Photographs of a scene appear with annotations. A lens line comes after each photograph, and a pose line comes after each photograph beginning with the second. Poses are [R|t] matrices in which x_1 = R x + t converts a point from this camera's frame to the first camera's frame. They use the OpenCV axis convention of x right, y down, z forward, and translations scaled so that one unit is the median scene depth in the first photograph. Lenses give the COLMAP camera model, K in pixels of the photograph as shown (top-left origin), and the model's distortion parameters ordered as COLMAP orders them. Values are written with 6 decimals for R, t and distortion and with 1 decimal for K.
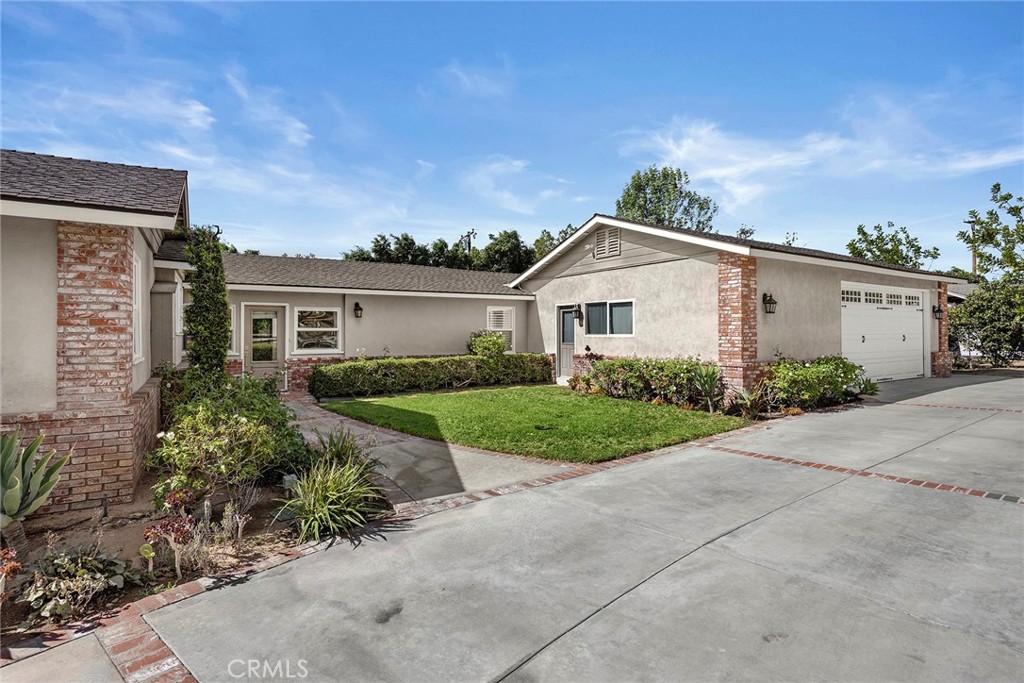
lens RADIAL K [[526.3, 0, 512.0], [0, 526.3, 341.5], [0, 0, 1]] dist [-0.001132, 0.000209]
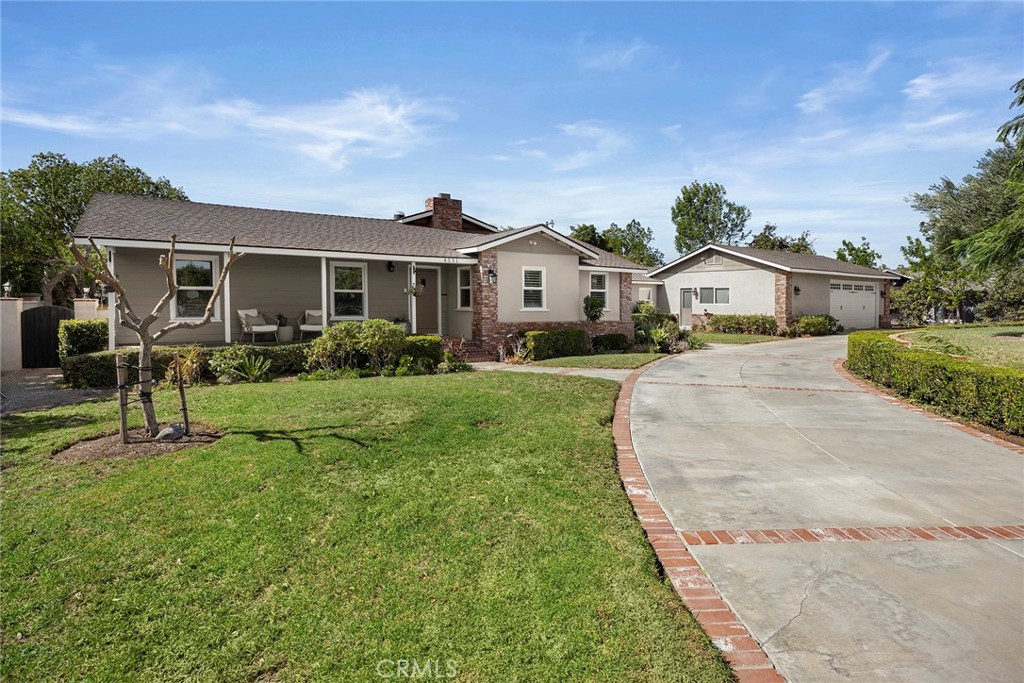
lens RADIAL K [[540.9, 0, 508.5], [0, 540.9, 323.2], [0, 0, 1]] dist [-0.001112, 0.000117]
pose [[0.999914, 0.013141, -0.000307, -0.563316], [-0.013131, 0.999680, 0.021629, 0.025548], [0.000591, -0.021623, 0.999766, -0.999378]]
